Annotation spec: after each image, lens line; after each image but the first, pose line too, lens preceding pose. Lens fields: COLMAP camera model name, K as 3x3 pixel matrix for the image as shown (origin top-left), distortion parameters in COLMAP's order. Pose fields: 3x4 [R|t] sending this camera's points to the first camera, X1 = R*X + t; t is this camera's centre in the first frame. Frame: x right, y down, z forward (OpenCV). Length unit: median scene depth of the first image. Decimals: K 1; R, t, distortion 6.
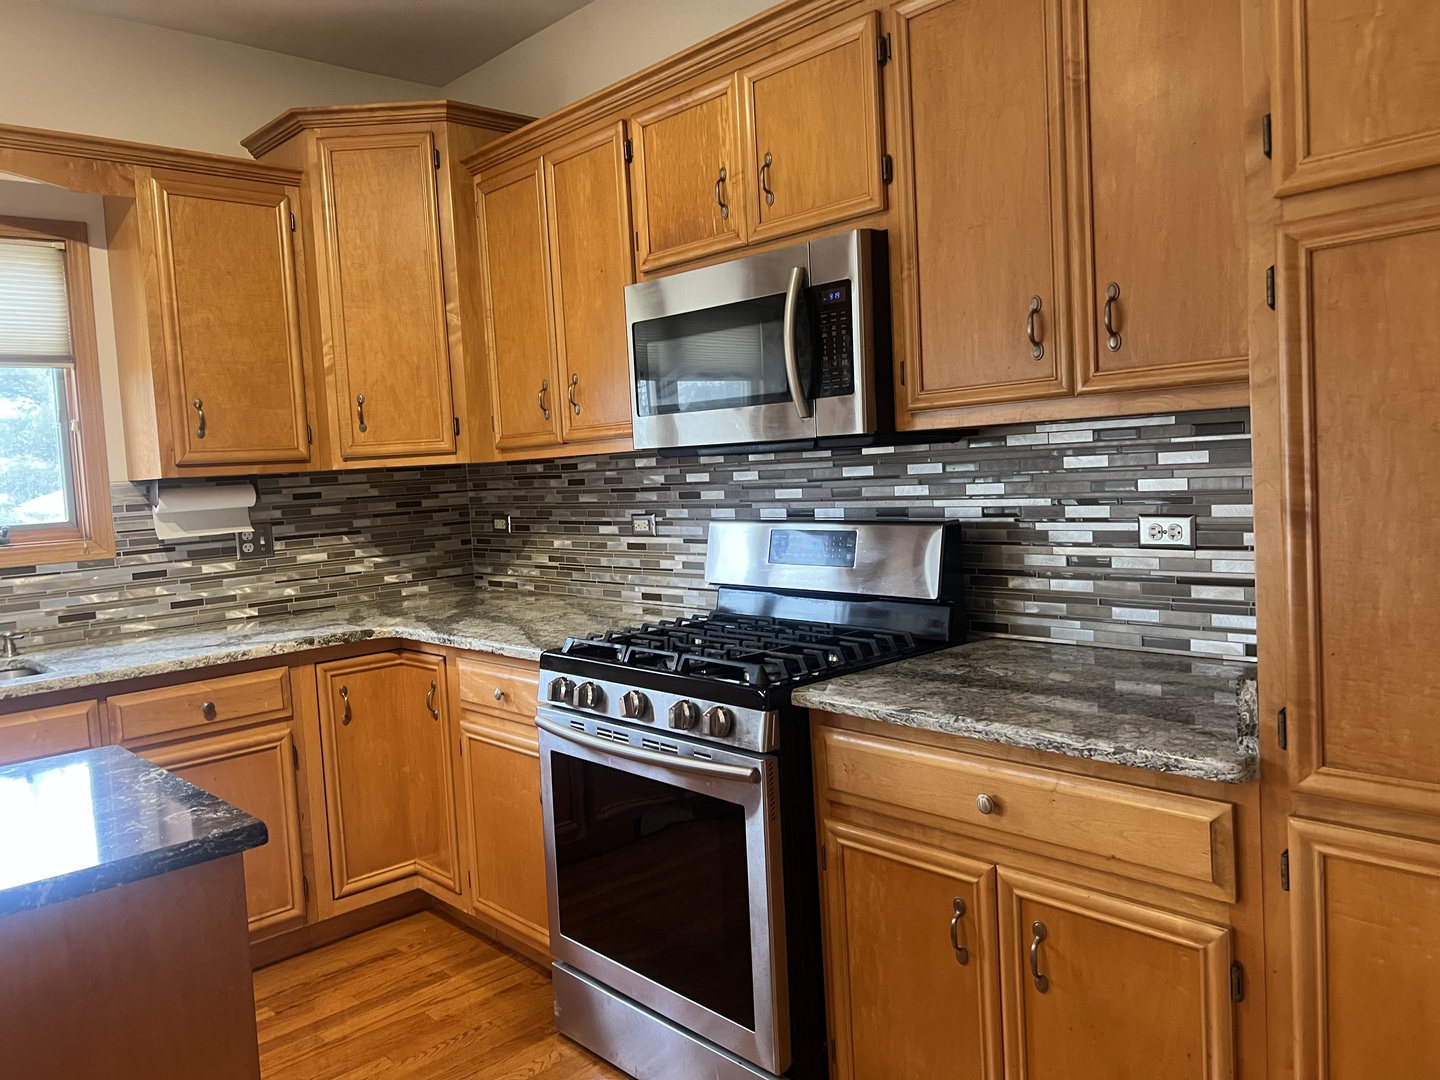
lens RADIAL K [[1070.8, 0, 720.0], [0, 1070.8, 540.0], [0, 0, 1]] dist [0.037656, -0.071750]
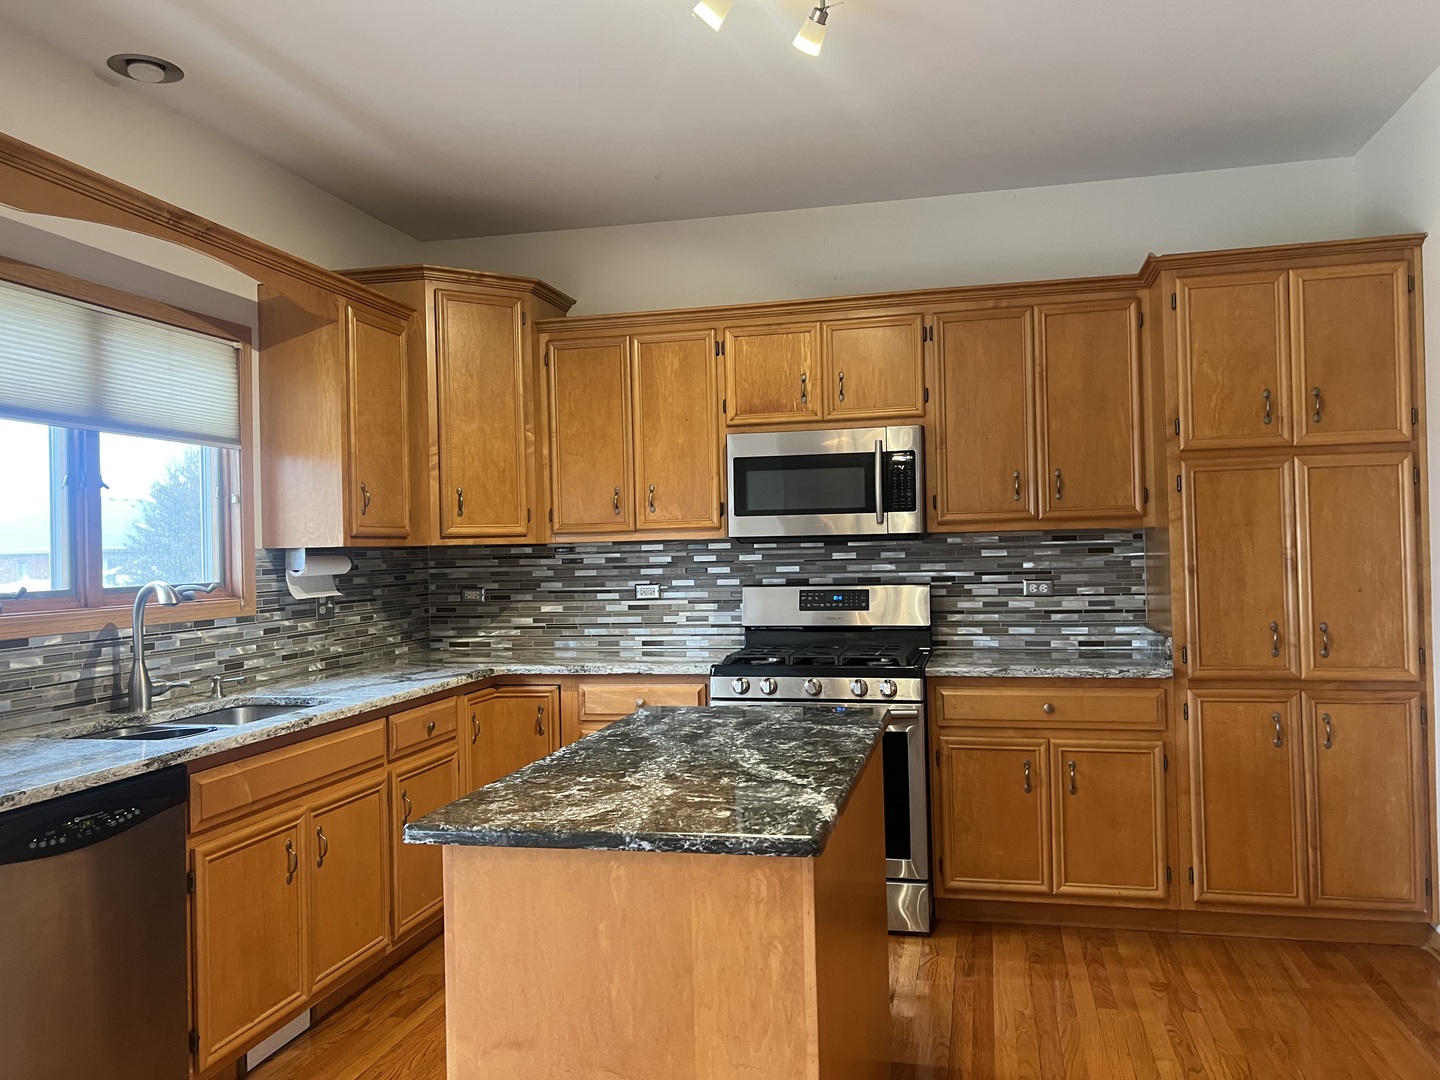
lens RADIAL K [[1087.9, 0, 731.5], [0, 1087.9, 533.6], [0, 0, 1]] dist [0.052836, -0.048348]
pose [[0.833736, 0.041217, 0.550624, -0.796353], [0.018507, 0.994564, -0.102471, 0.060184], [-0.551854, 0.095624, 0.828440, -0.258402]]
